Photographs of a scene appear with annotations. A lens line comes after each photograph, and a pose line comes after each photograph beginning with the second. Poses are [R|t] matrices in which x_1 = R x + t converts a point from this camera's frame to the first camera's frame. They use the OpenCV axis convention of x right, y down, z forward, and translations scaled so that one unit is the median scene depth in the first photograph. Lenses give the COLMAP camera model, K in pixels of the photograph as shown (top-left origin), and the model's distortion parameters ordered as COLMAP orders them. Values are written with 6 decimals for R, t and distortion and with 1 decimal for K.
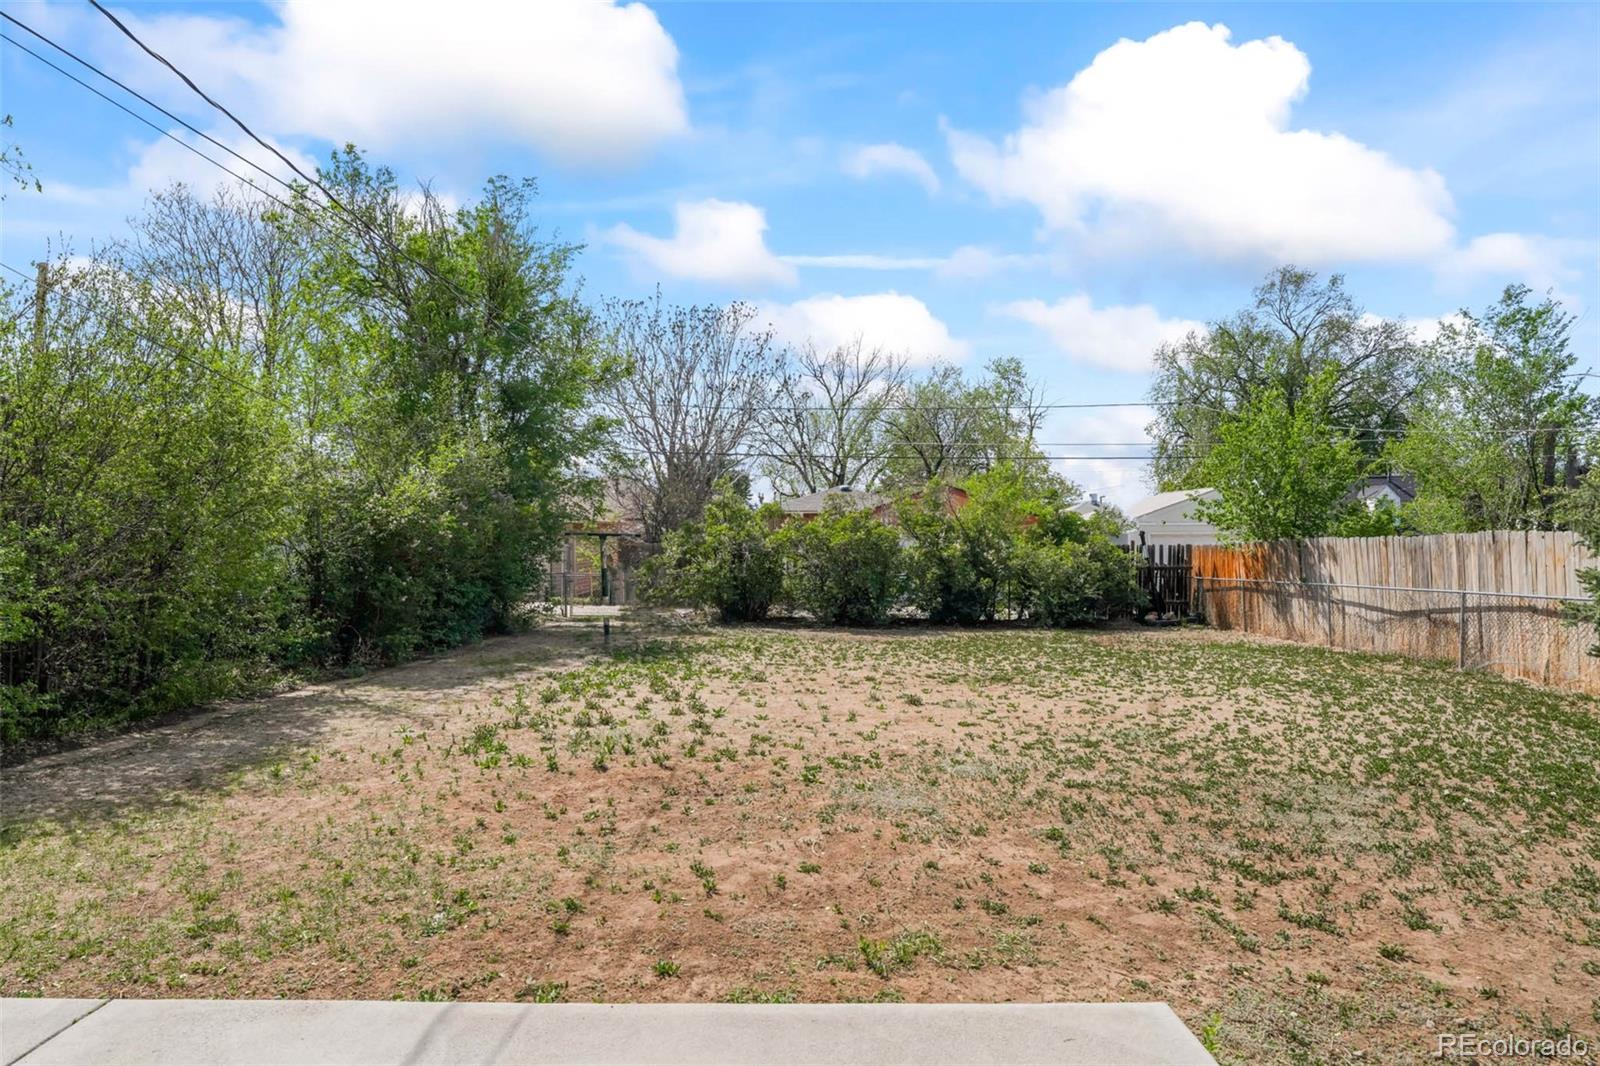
lens RADIAL K [[938.7, 0, 792.1], [0, 938.7, 536.0], [0, 0, 1]] dist [-0.031688, 0.001246]
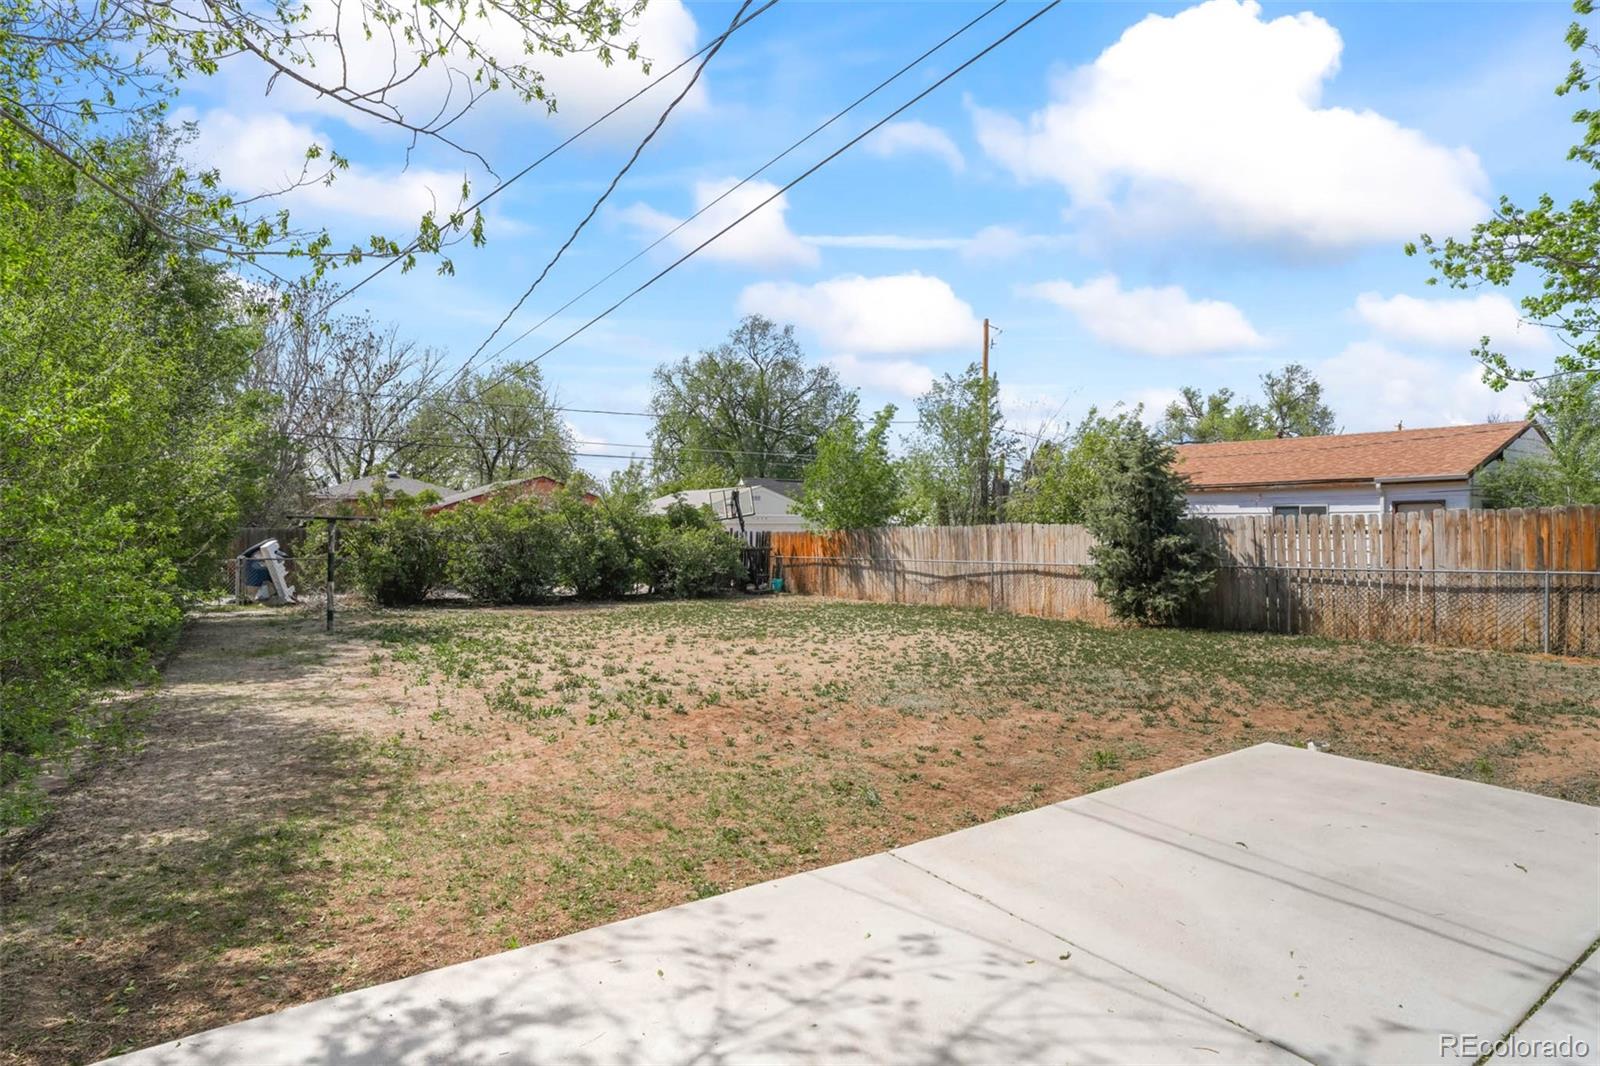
lens RADIAL K [[851.0, 0, 795.4], [0, 851.0, 523.0], [0, 0, 1]] dist [-0.047942, 0.025705]
pose [[0.826706, 0.008795, 0.562566, -0.246899], [-0.008532, 0.999959, -0.003096, 0.001090], [-0.562570, -0.002240, 0.826747, 0.001590]]
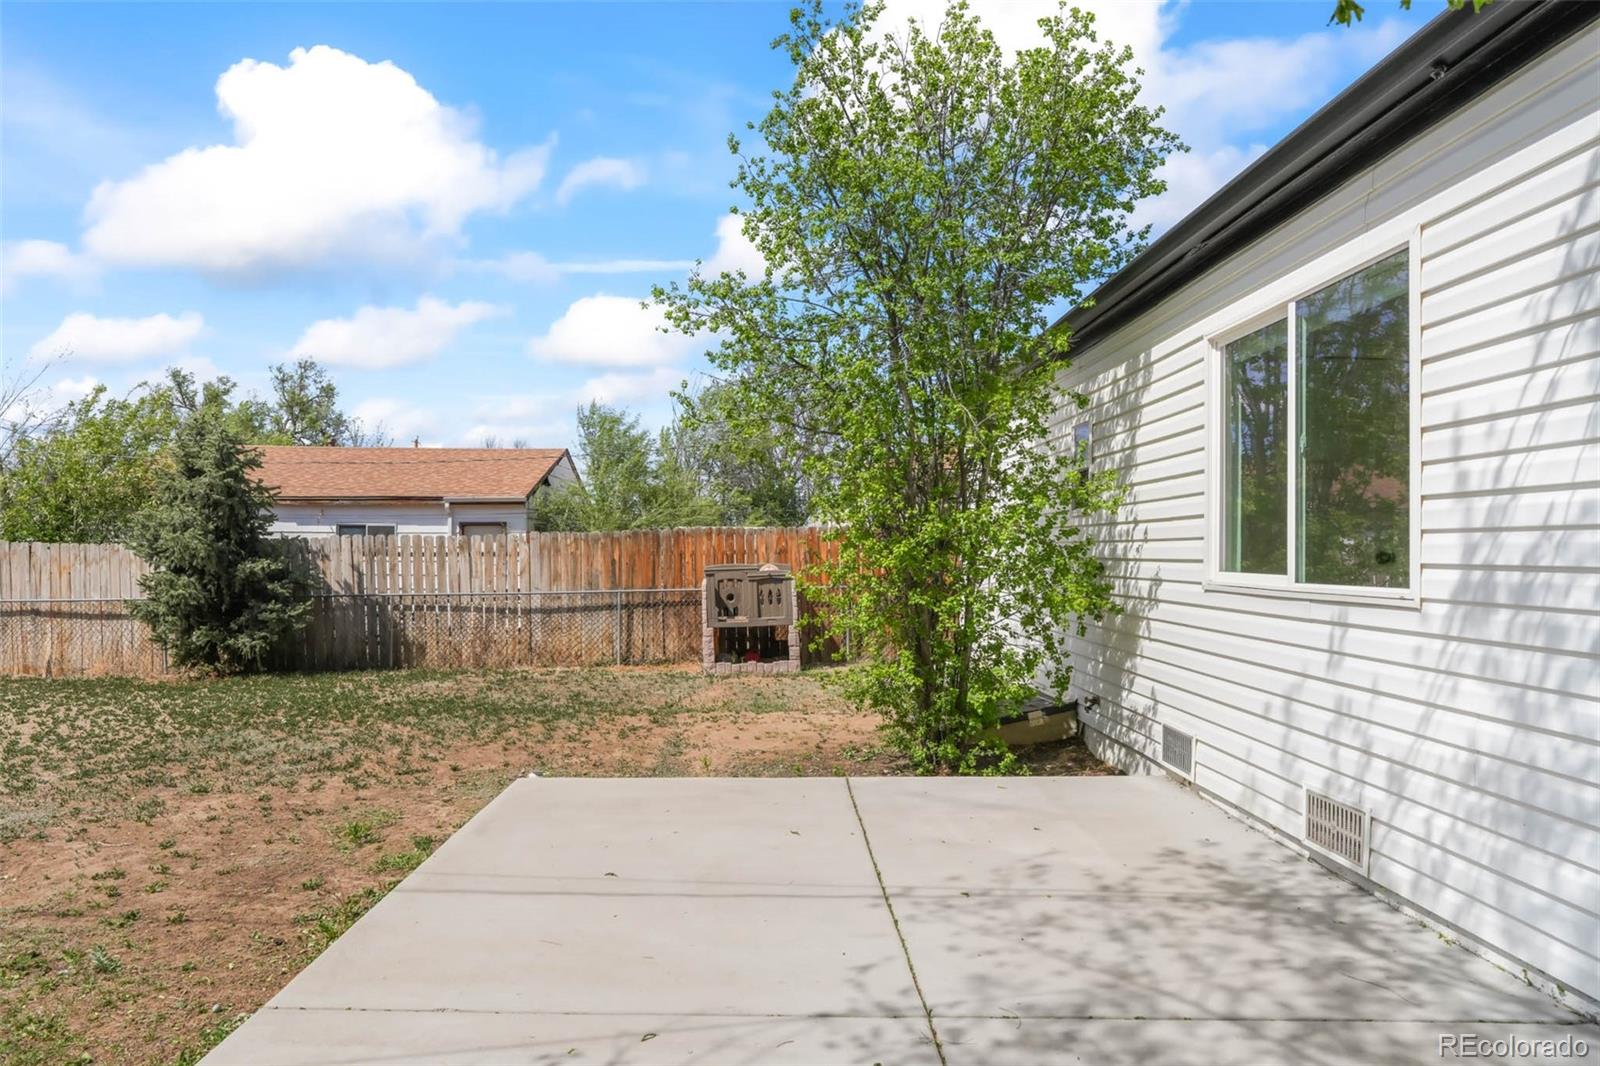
lens RADIAL K [[1050.5, 0, 751.3], [0, 1050.5, 528.2], [0, 0, 1]] dist [-0.005688, -0.000988]
pose [[0.016552, 0.027224, 0.999492, -0.291148], [-0.010439, 0.999579, -0.027053, 0.001704], [-0.999809, -0.009986, 0.016830, 0.069450]]
